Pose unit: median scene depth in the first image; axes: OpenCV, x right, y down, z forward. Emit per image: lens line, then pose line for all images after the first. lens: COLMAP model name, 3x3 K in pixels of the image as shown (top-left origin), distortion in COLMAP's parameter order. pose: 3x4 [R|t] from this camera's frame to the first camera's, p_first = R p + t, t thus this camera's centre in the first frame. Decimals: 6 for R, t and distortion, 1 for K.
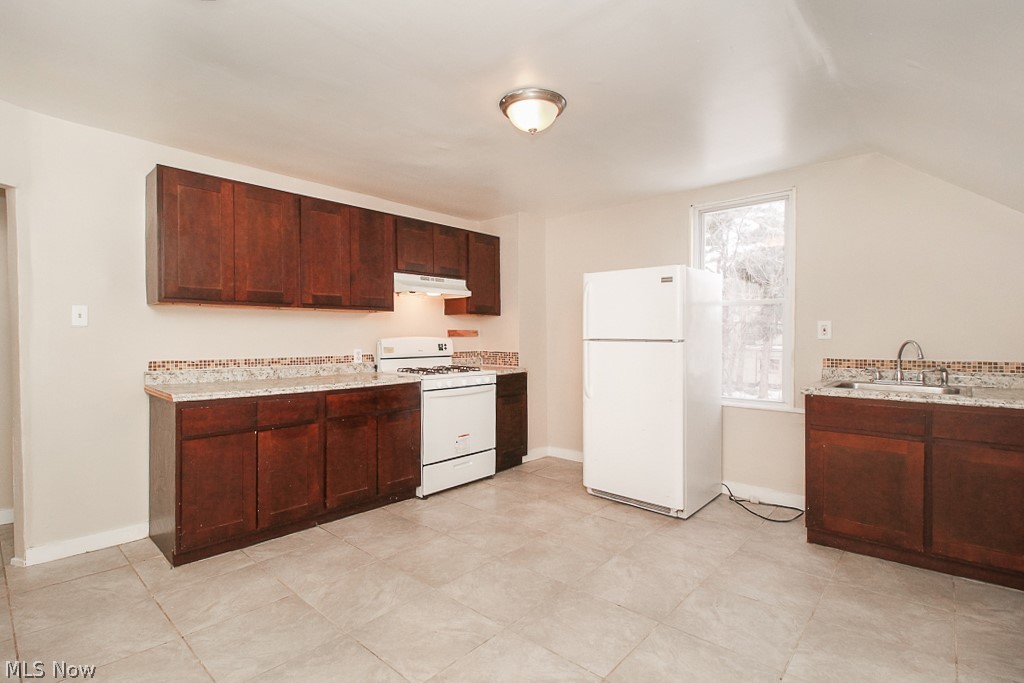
lens RADIAL K [[478.7, 0, 510.2], [0, 478.7, 341.7], [0, 0, 1]] dist [0.004432, -0.003885]
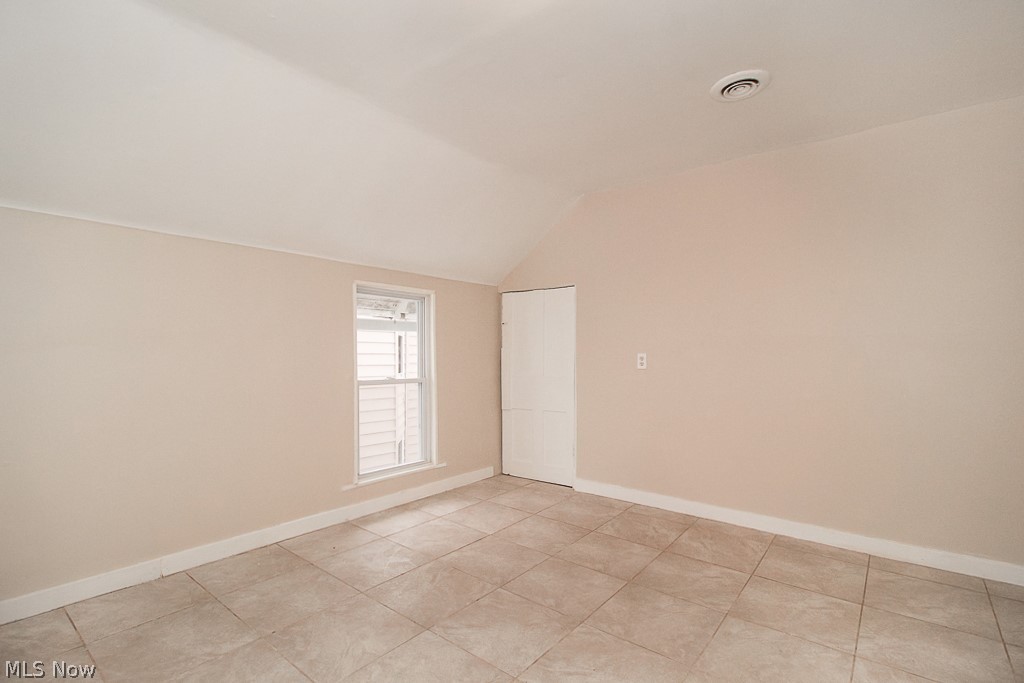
lens RADIAL K [[478.7, 0, 507.8], [0, 478.7, 348.1], [0, 0, 1]] dist [0.004432, -0.003885]
pose [[-0.999092, -0.008497, -0.041741, 0.028613], [-0.008261, 0.999949, -0.005820, 0.010030], [0.041789, -0.005470, -0.999111, 1.167532]]
